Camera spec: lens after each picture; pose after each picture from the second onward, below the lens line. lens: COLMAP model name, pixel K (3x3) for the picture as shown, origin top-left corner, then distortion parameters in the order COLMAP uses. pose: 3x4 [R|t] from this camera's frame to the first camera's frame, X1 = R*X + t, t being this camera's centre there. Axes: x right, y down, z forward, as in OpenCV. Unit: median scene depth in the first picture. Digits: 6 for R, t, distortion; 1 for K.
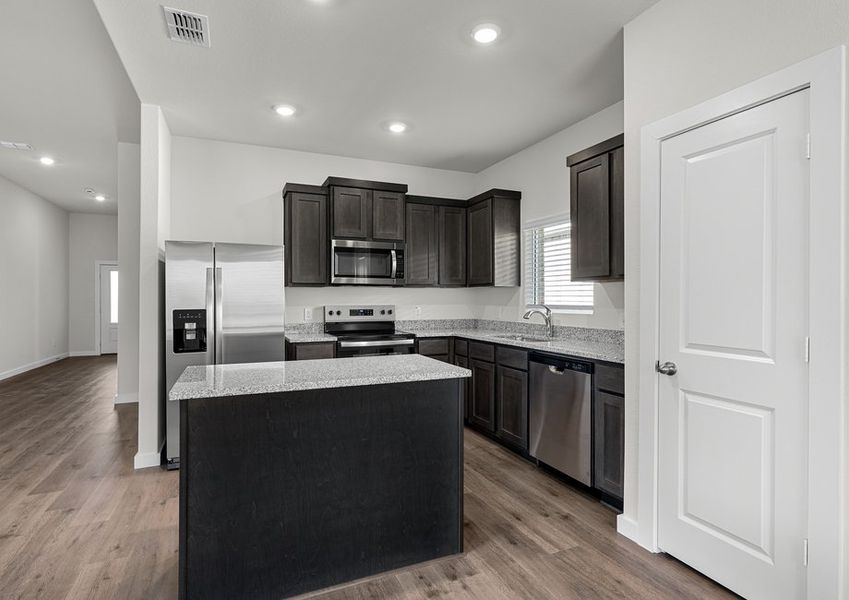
lens RADIAL K [[436.1, 0, 424.5], [0, 436.1, 296.4], [0, 0, 1]] dist [-0.003516, 0.000994]
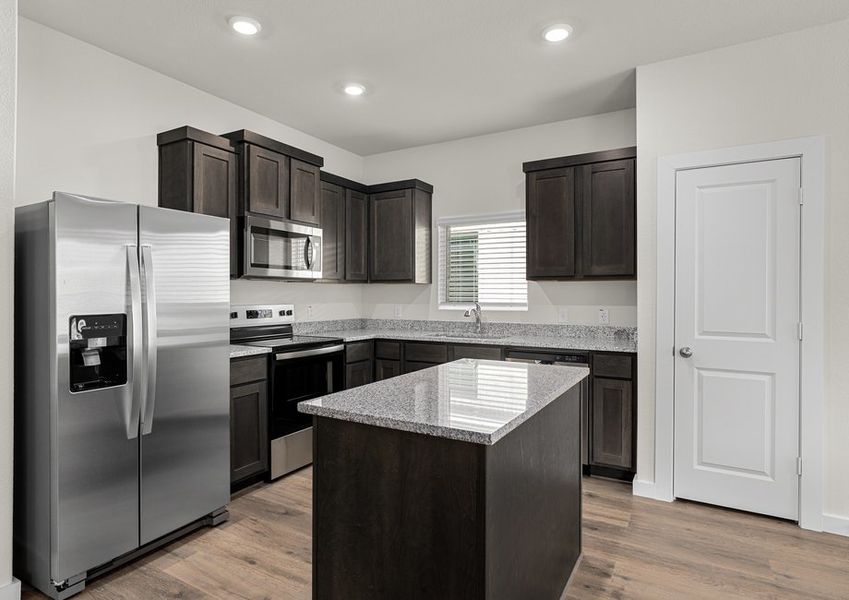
lens RADIAL K [[466.4, 0, 427.4], [0, 466.4, 294.6], [0, 0, 1]] dist [-0.002918, 0.001300]
pose [[0.803226, 0.003120, 0.595666, -0.480587], [-0.005071, 0.999986, 0.001601, -0.000037], [-0.595653, -0.004307, 0.803230, 0.204849]]
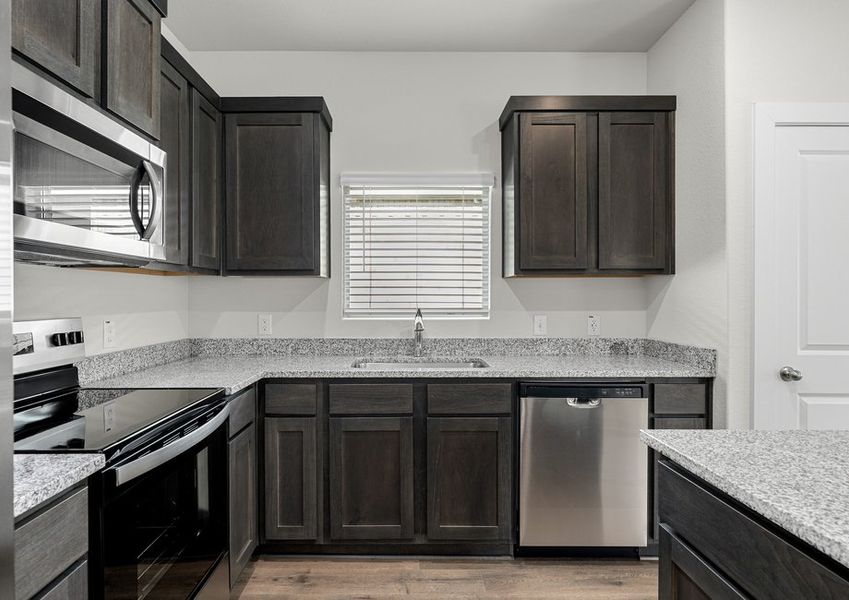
lens RADIAL K [[474.9, 0, 407.8], [0, 474.9, 298.5], [0, 0, 1]] dist [-0.001212, -0.000664]
pose [[0.403094, -0.000684, 0.915158, -0.394228], [-0.004961, 0.999983, 0.002932, 0.003045], [-0.915145, -0.005722, 0.403084, 0.759028]]
